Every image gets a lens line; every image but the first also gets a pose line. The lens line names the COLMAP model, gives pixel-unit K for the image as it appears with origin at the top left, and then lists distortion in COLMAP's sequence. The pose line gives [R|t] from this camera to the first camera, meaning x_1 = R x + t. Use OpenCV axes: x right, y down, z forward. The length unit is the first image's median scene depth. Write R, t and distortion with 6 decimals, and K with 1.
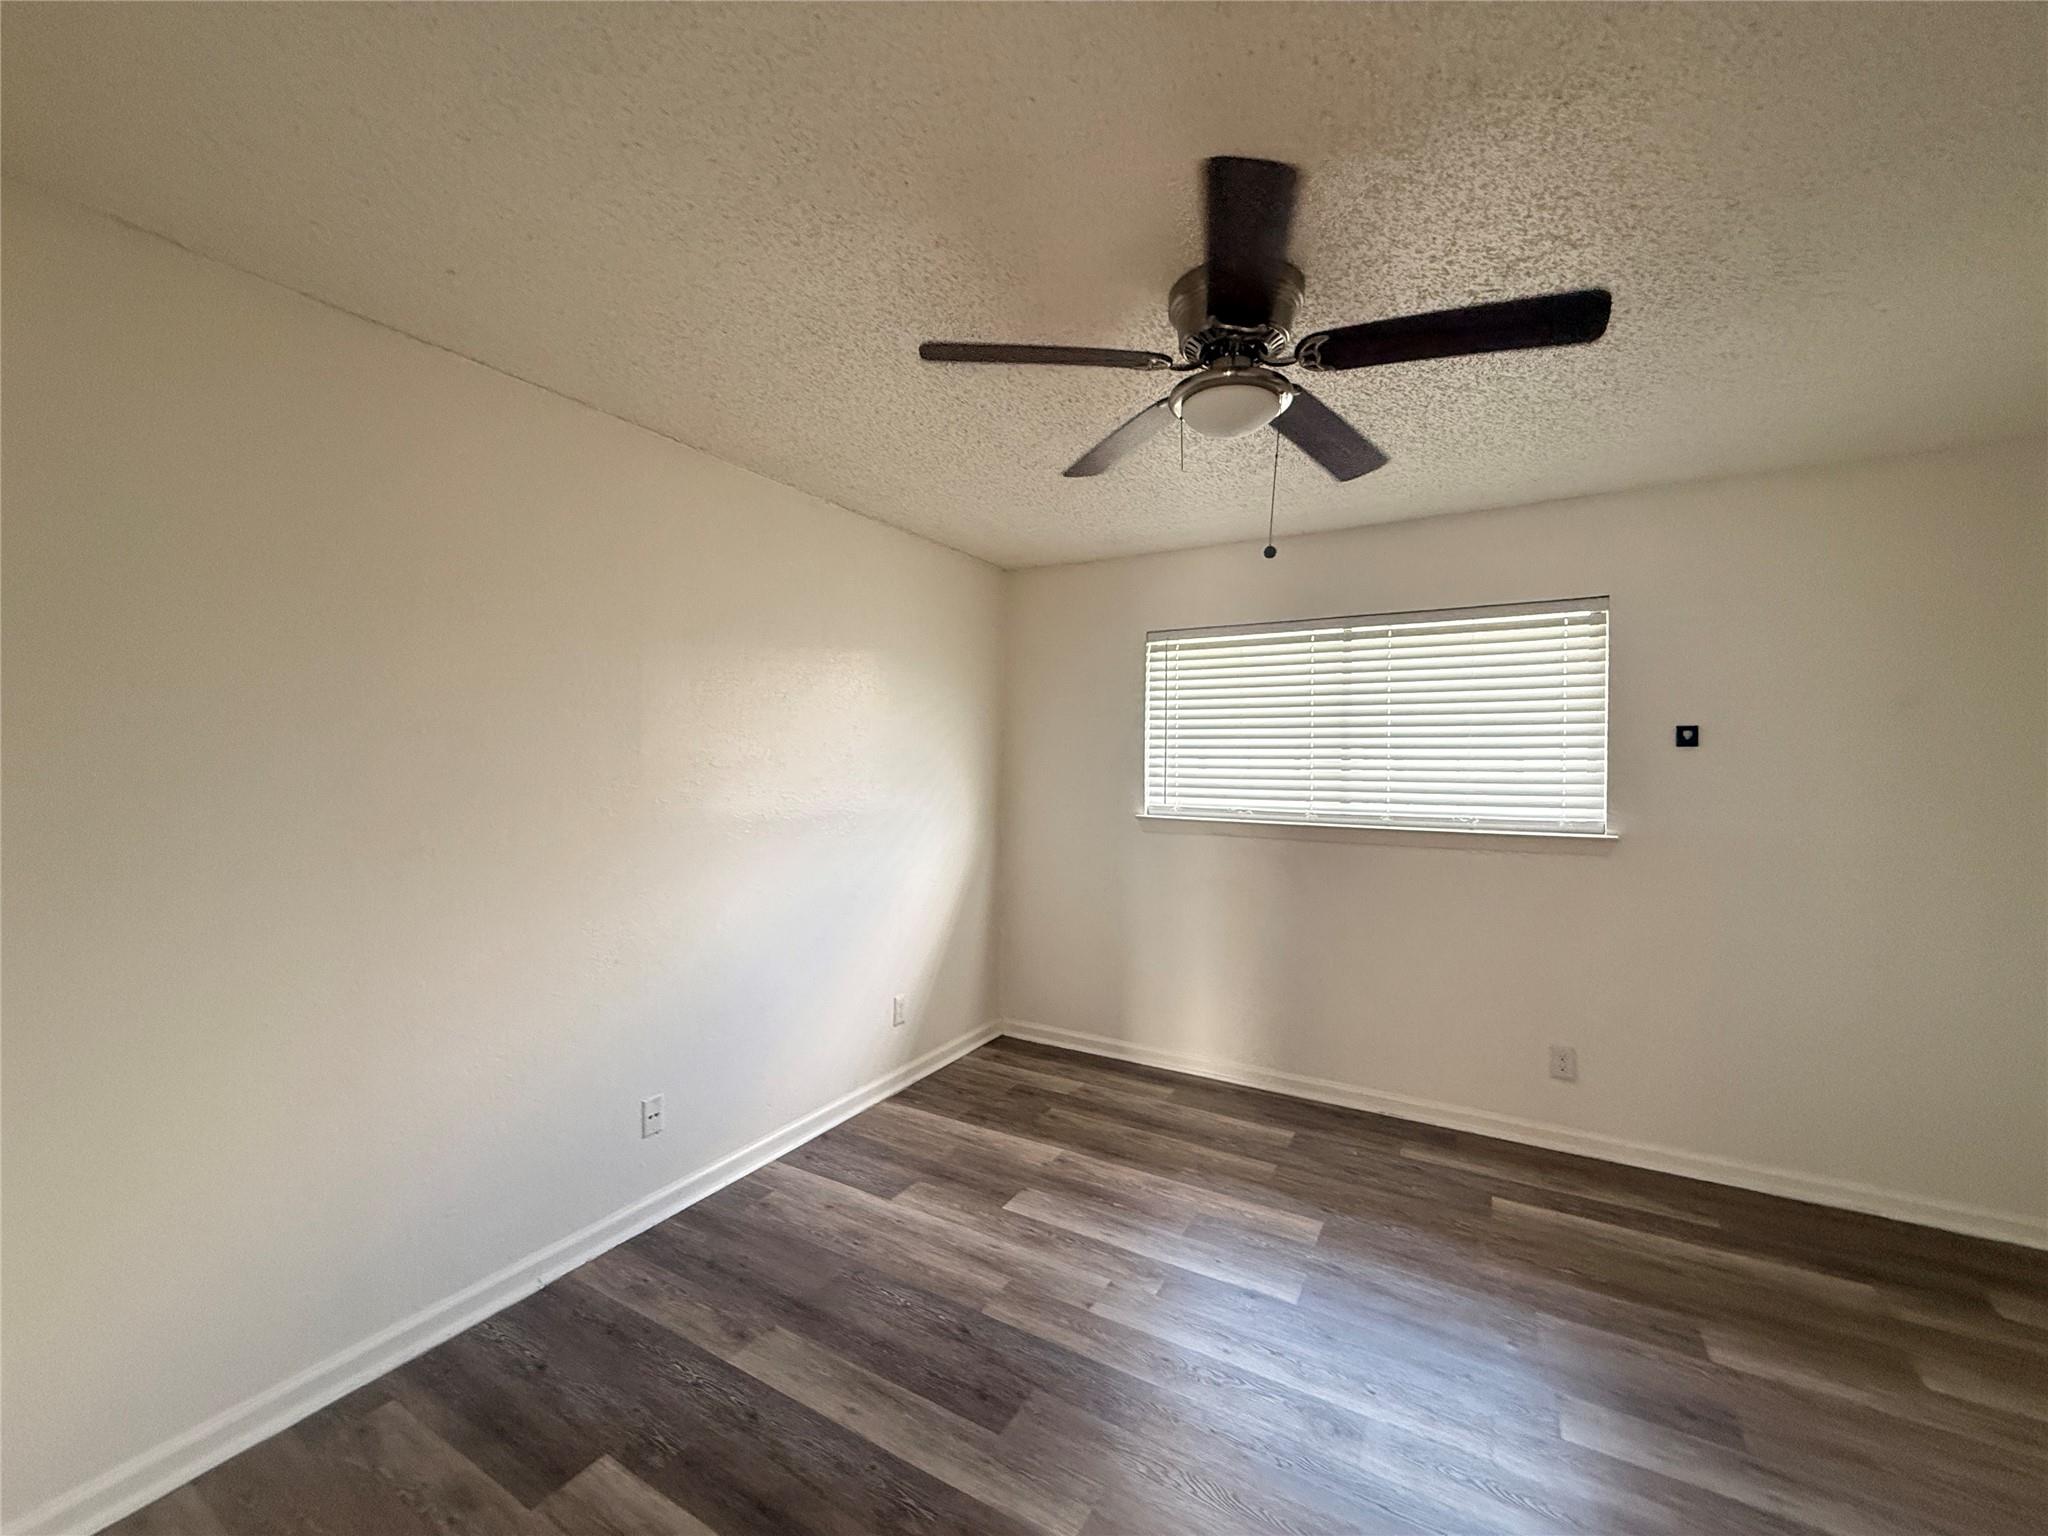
lens RADIAL K [[815.9, 0, 1016.1], [0, 815.9, 765.0], [0, 0, 1]] dist [0.001394, 0.000078]
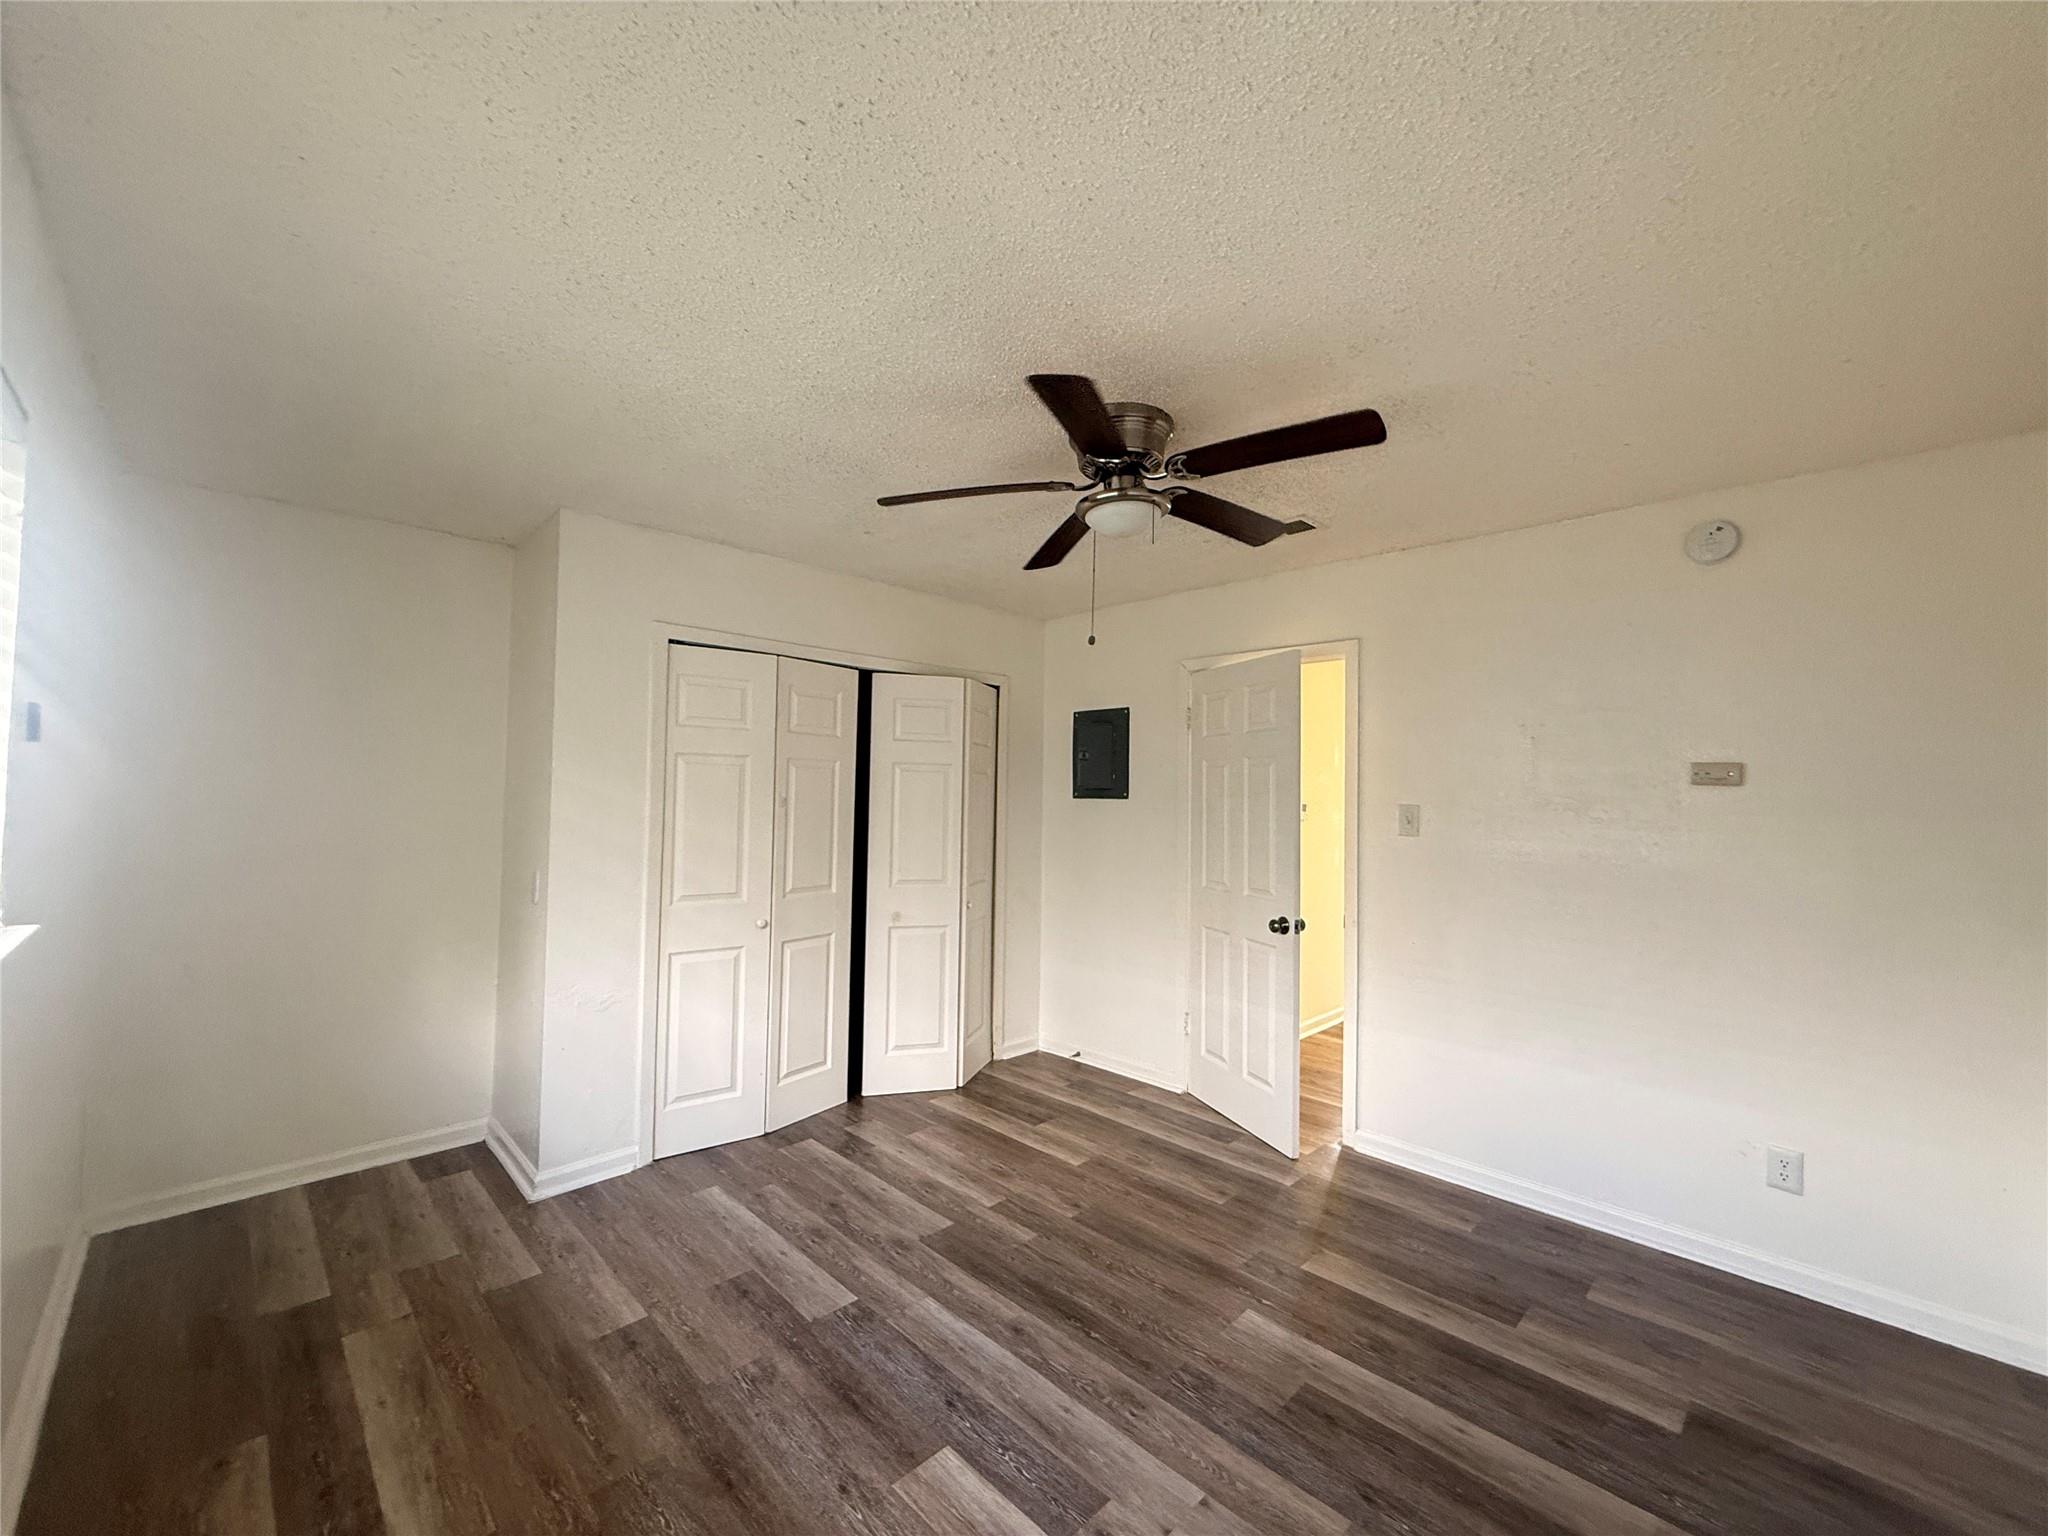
lens RADIAL K [[815.9, 0, 1010.2], [0, 815.9, 769.6], [0, 0, 1]] dist [0.001394, 0.000078]
pose [[-0.964449, -0.012929, 0.263953, 0.052454], [-0.020135, 0.999494, -0.024612, -0.005514], [-0.263502, -0.029052, -0.964221, 1.326446]]
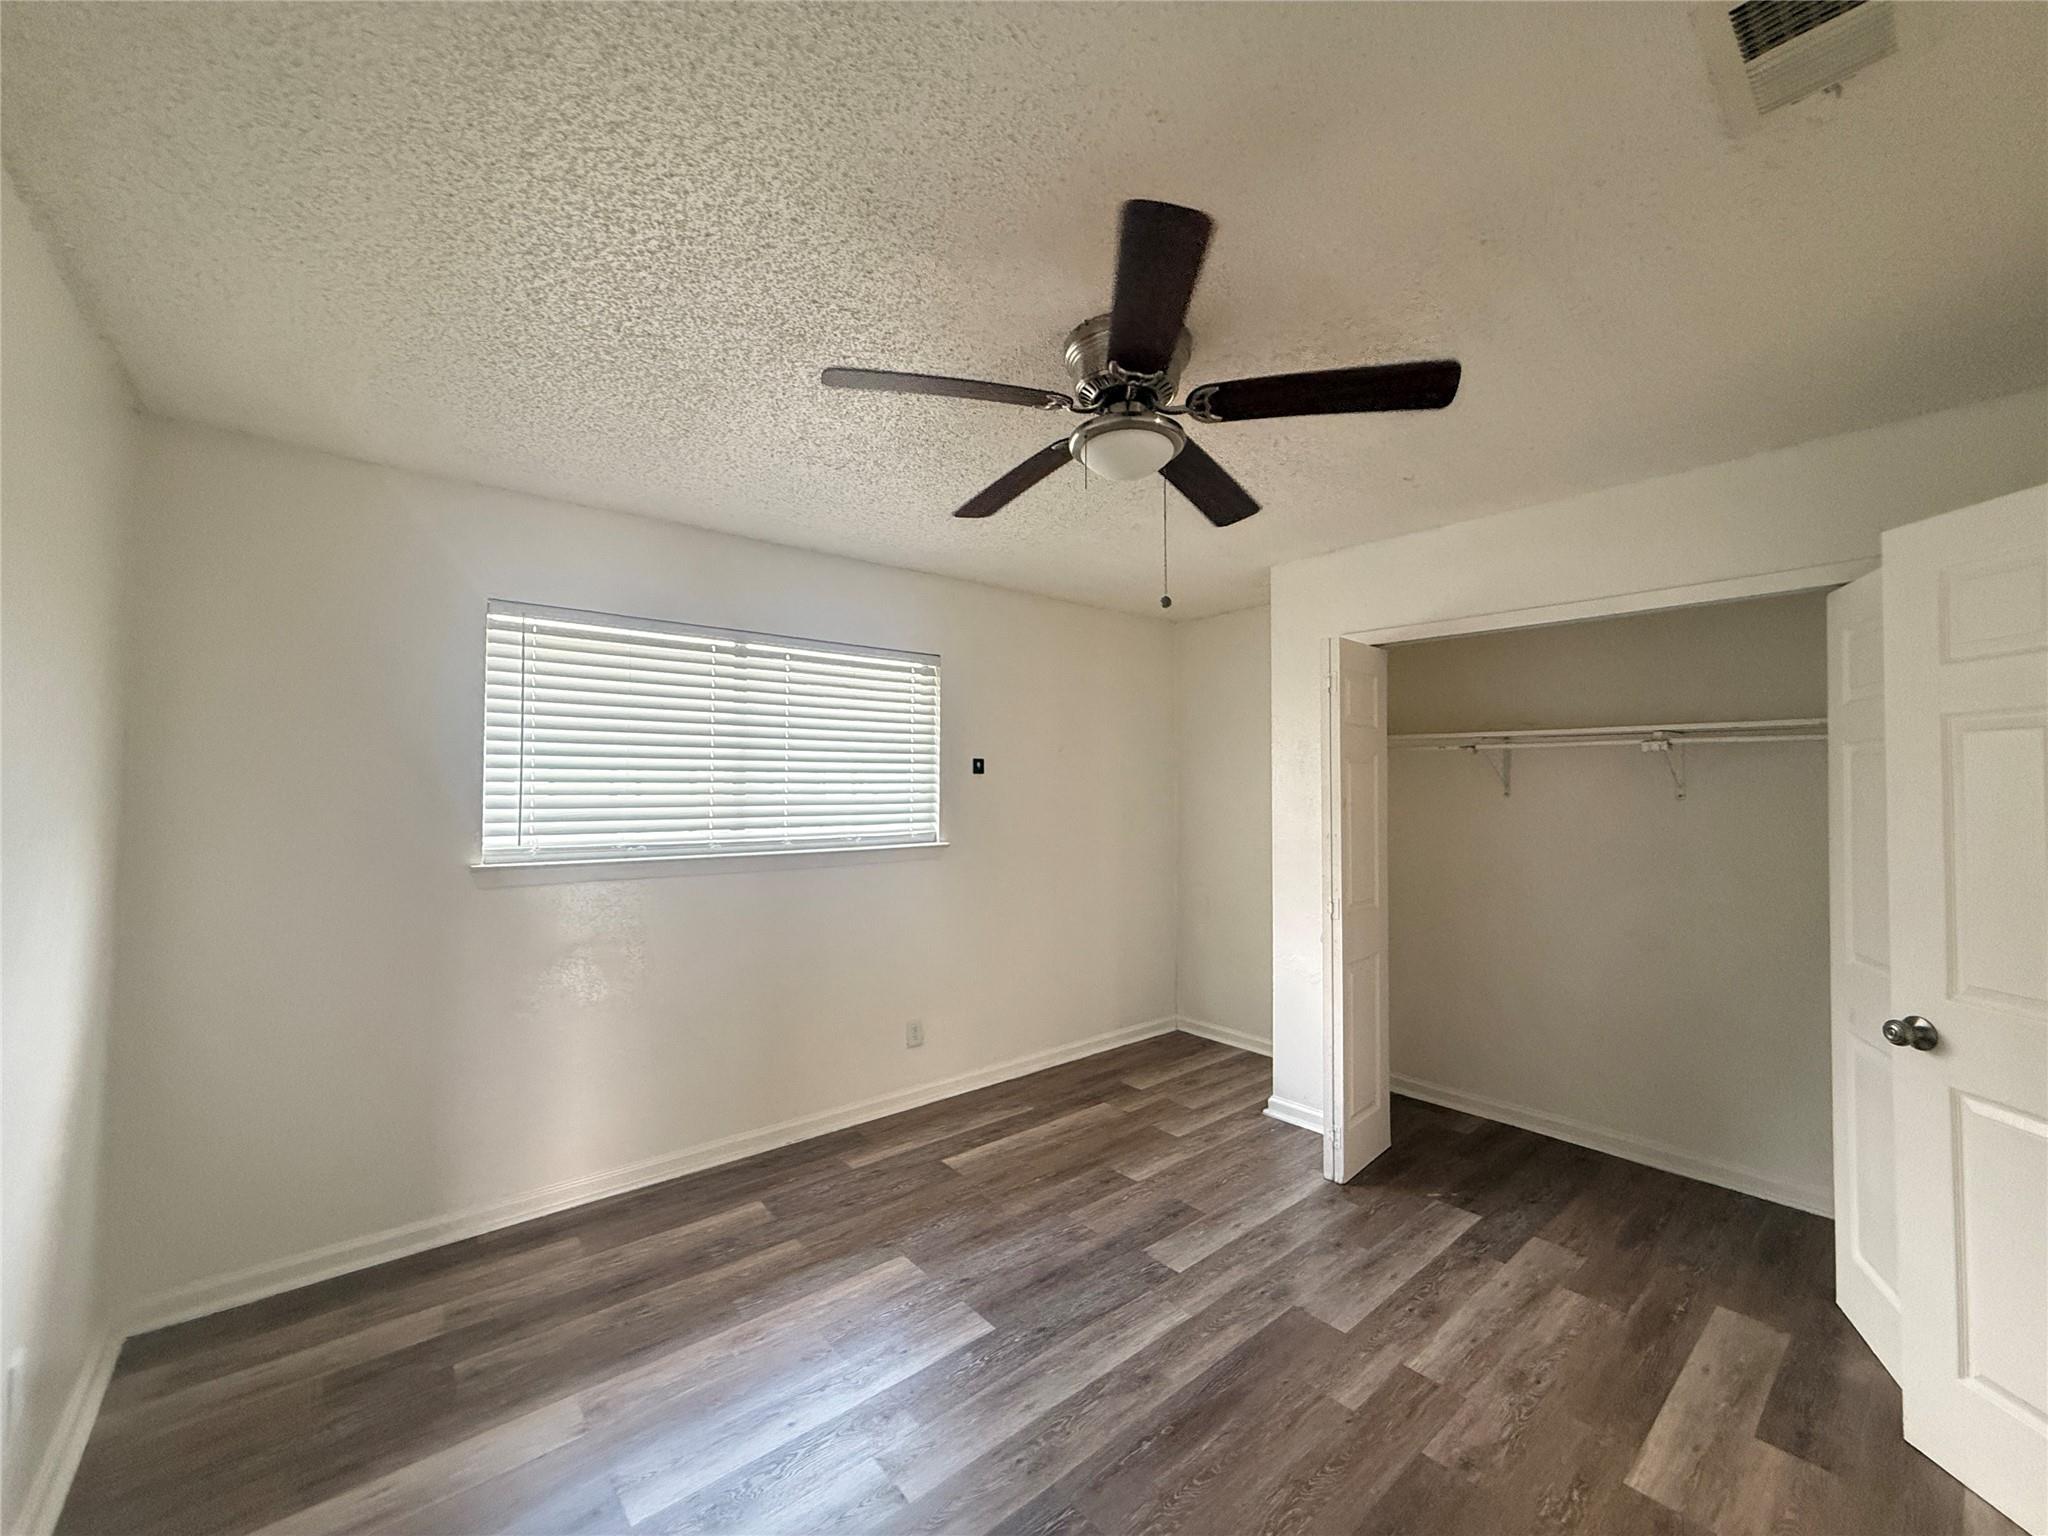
lens RADIAL K [[815.9, 0, 1014.5], [0, 815.9, 765.2], [0, 0, 1]] dist [0.001394, 0.000078]
pose [[0.341707, 0.018761, 0.939619, -0.443865], [0.004438, 0.999757, -0.021575, -0.006681], [-0.939796, 0.011542, 0.341541, 0.462405]]
